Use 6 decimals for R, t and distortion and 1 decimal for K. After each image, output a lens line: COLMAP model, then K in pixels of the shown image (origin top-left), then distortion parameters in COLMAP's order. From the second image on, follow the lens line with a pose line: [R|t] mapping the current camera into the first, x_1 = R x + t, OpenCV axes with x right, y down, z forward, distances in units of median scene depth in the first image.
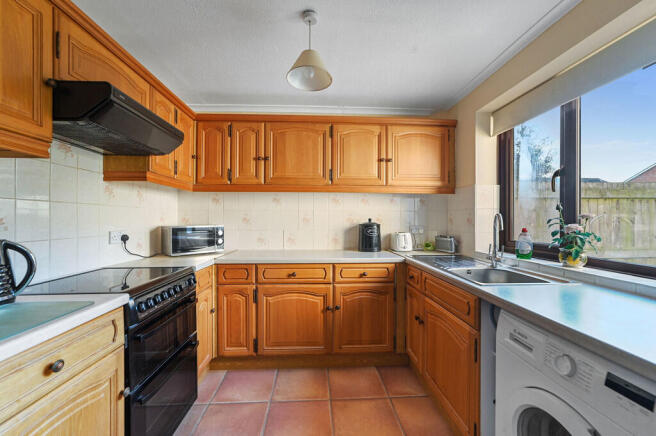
lens RADIAL K [[255.0, 0, 329.3], [0, 255.0, 217.6], [0, 0, 1]] dist [-0.017022, 0.001912]
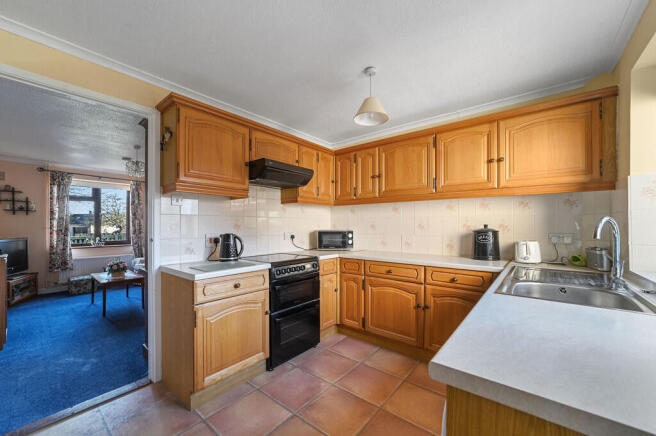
lens RADIAL K [[255.0, 0, 321.8], [0, 255.0, 223.2], [0, 0, 1]] dist [-0.017022, 0.001912]
pose [[0.730717, -0.007837, -0.682636, 0.438250], [0.007172, 0.999967, -0.003803, -0.002165], [0.682643, -0.002117, 0.730749, -0.095094]]
